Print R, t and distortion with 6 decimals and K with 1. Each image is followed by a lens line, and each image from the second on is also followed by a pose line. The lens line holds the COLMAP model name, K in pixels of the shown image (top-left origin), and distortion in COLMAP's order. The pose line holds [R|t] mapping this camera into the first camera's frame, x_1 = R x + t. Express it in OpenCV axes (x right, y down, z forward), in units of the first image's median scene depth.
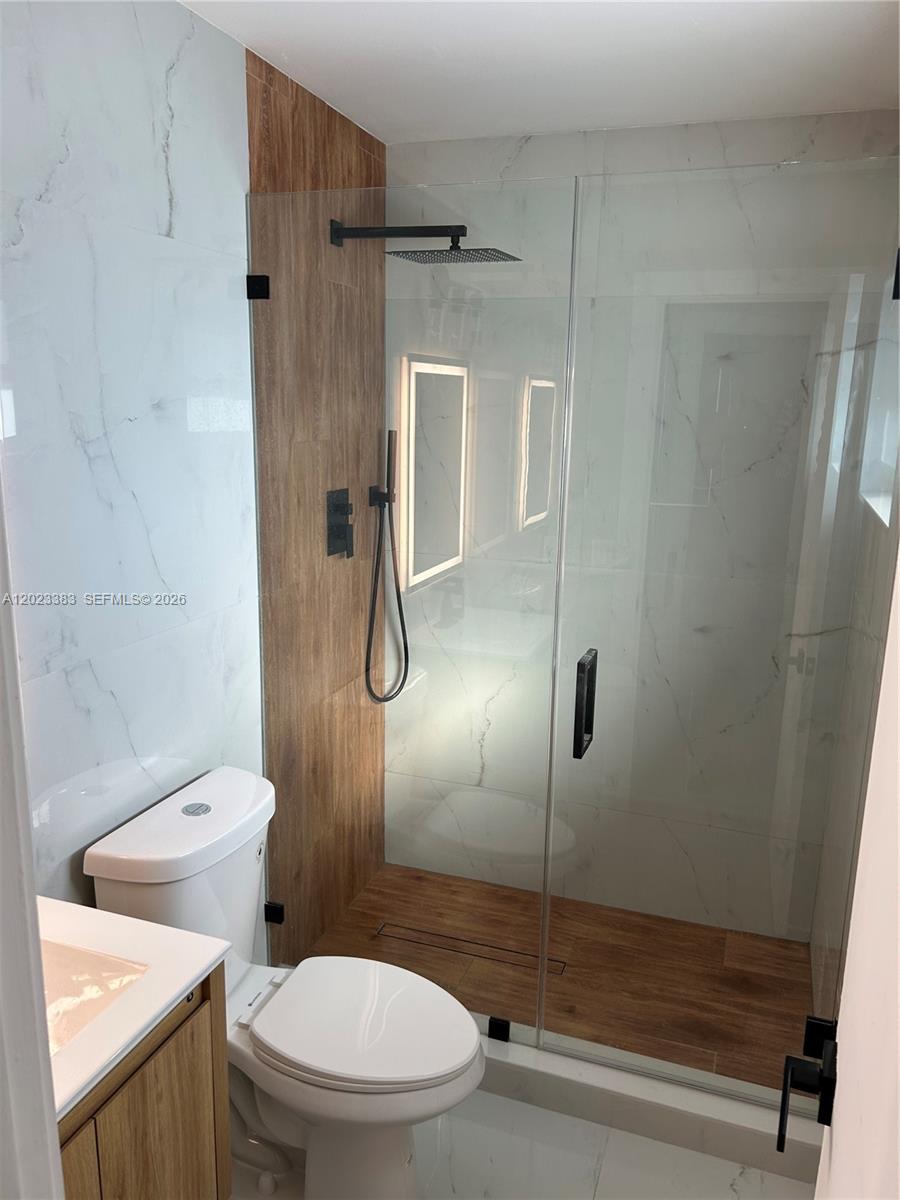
lens RADIAL K [[906.5, 0, 450.2], [0, 906.5, 602.7], [0, 0, 1]] dist [0.035617, -0.042813]
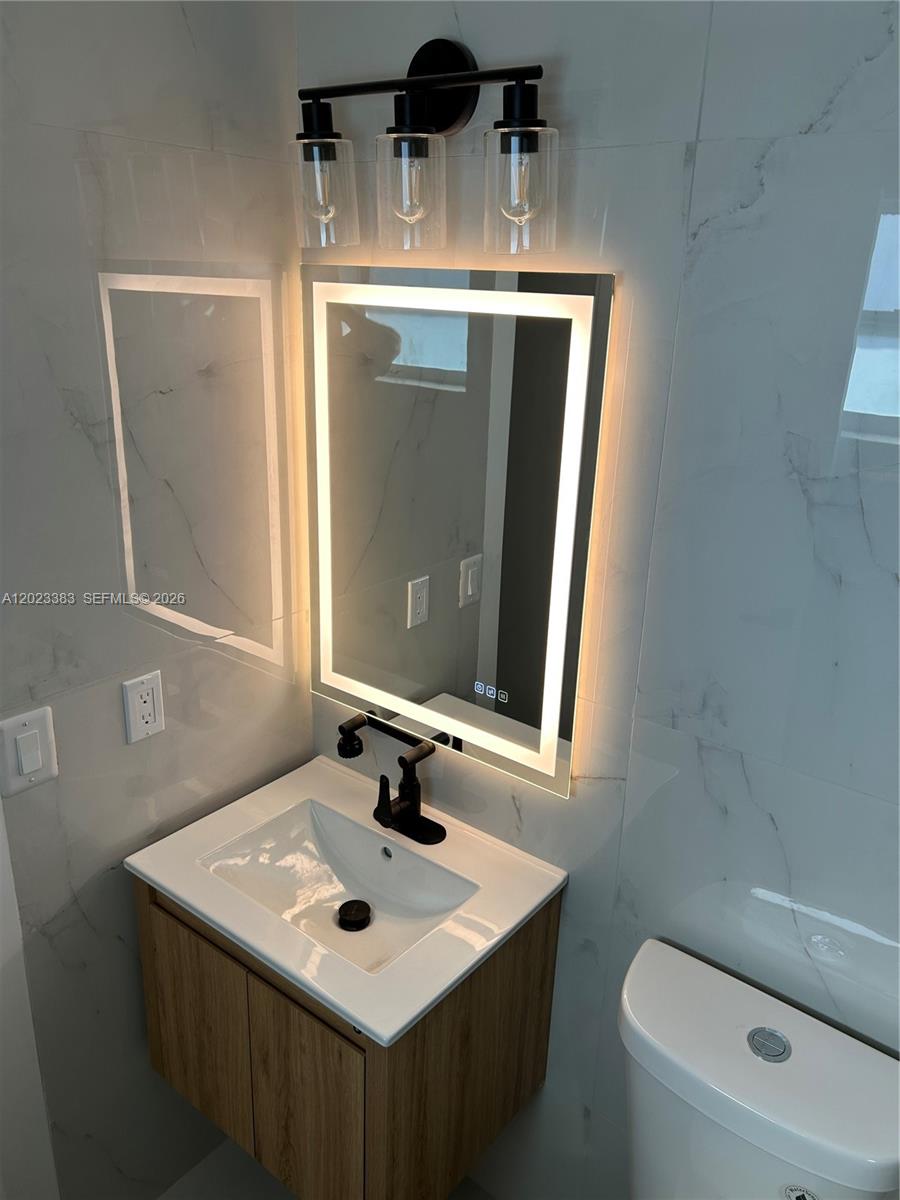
lens RADIAL K [[906.5, 0, 450.2], [0, 906.5, 604.5], [0, 0, 1]] dist [0.035617, -0.042813]
pose [[-0.305792, 0.293867, -0.905612, 0.345963], [-0.241040, 0.896294, 0.372233, -0.284950], [0.921082, 0.332114, -0.203245, 0.926979]]
